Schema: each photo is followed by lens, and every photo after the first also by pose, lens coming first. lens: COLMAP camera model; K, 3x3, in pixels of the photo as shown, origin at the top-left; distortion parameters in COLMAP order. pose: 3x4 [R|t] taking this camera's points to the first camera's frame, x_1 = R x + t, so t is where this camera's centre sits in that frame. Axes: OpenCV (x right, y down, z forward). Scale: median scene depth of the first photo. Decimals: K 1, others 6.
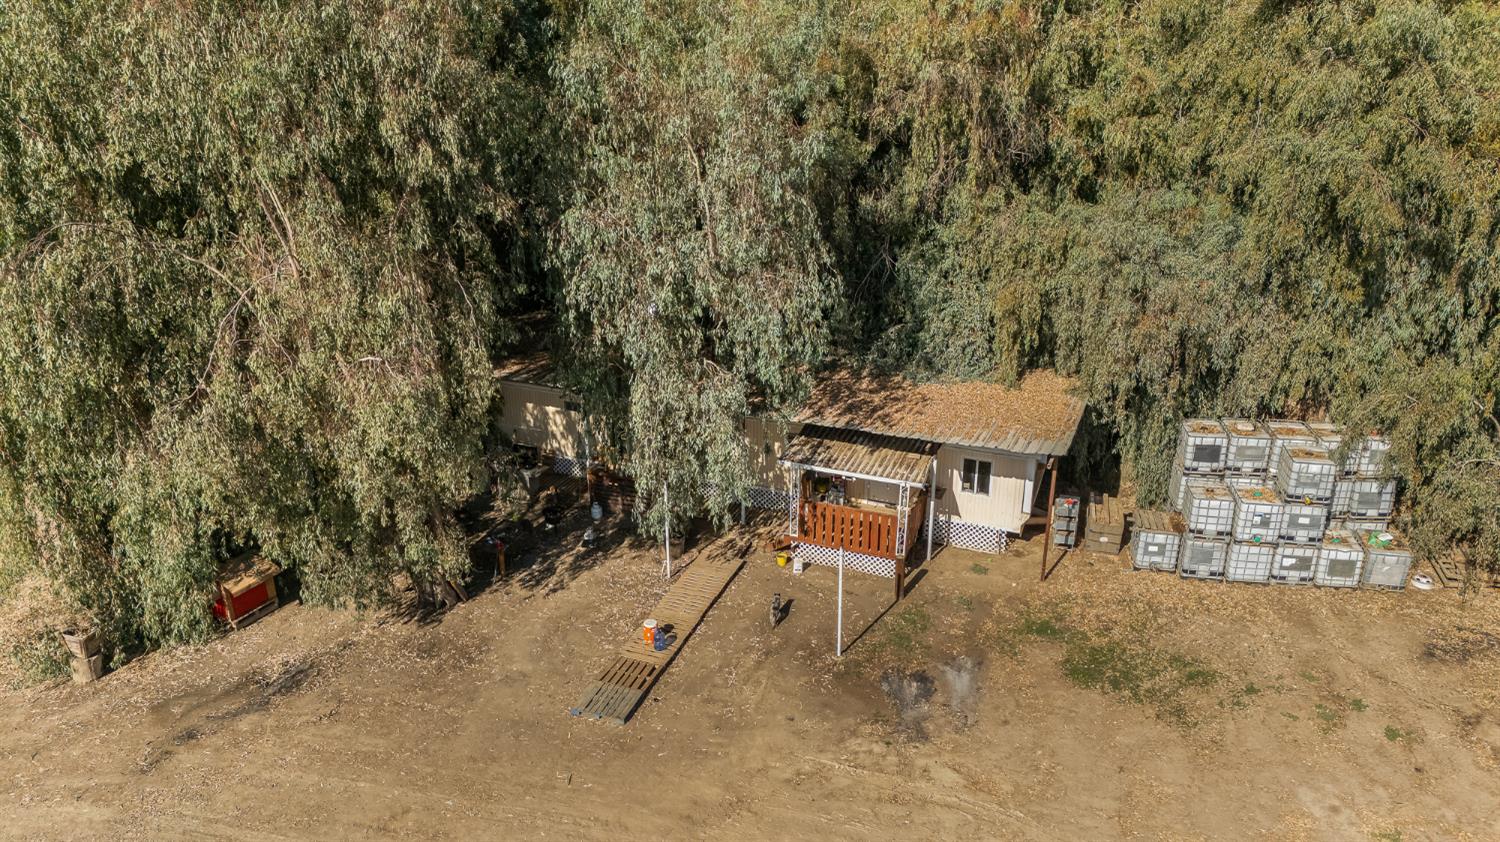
lens RADIAL K [[1094.7, 0, 752.2], [0, 1094.7, 410.7], [0, 0, 1]] dist [0.064769, -0.058036]
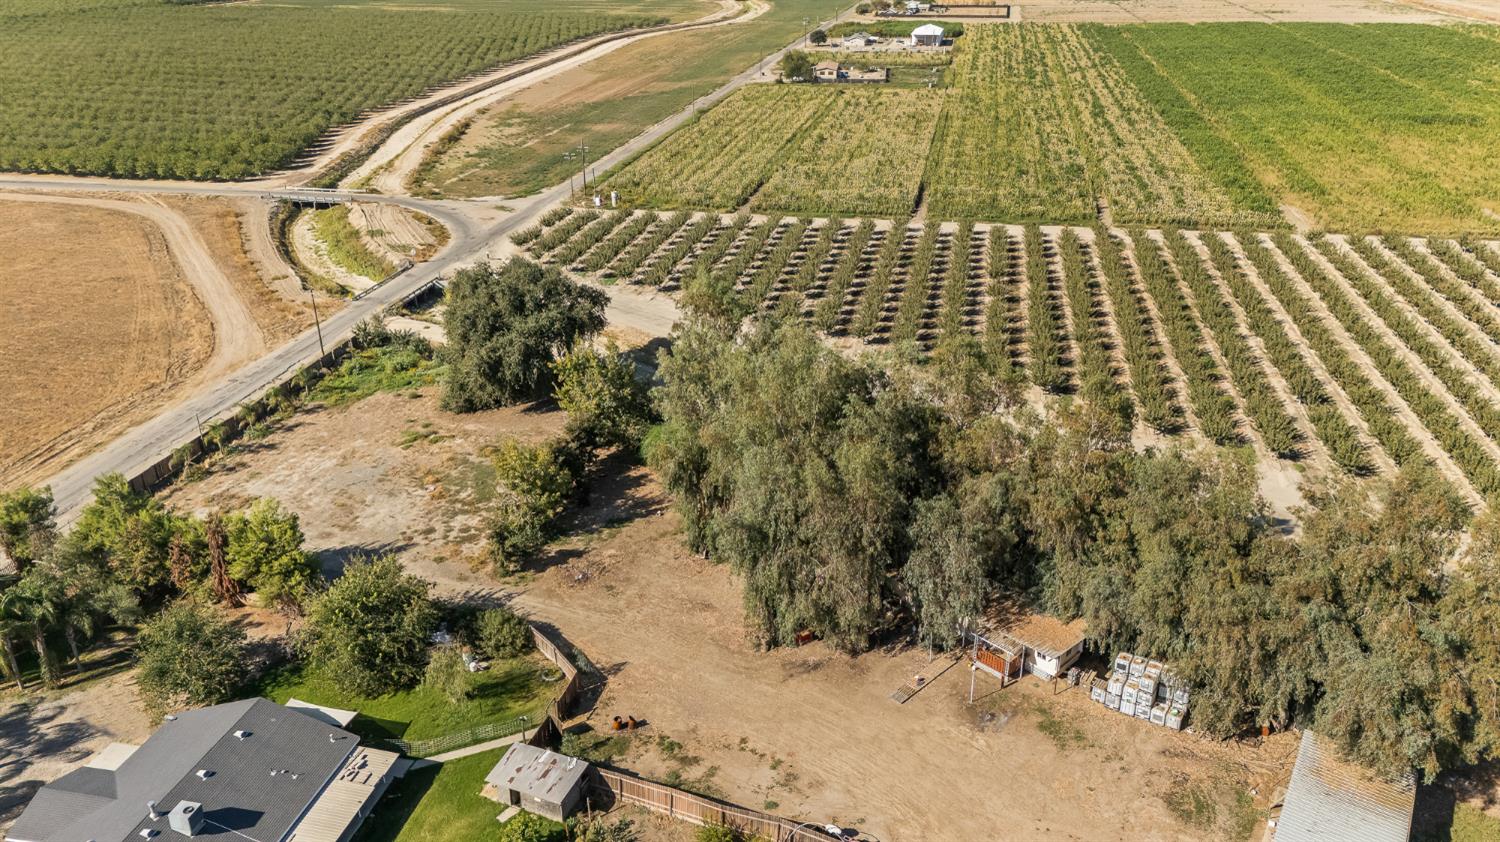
lens RADIAL K [[1094.7, 0, 744.1], [0, 1094.7, 419.1], [0, 0, 1]] dist [0.064769, -0.058036]
pose [[0.906143, 0.165267, -0.389347, 0.577495], [-0.147165, 0.986180, 0.076104, -0.721705], [0.396543, -0.011662, 0.917942, -2.165364]]
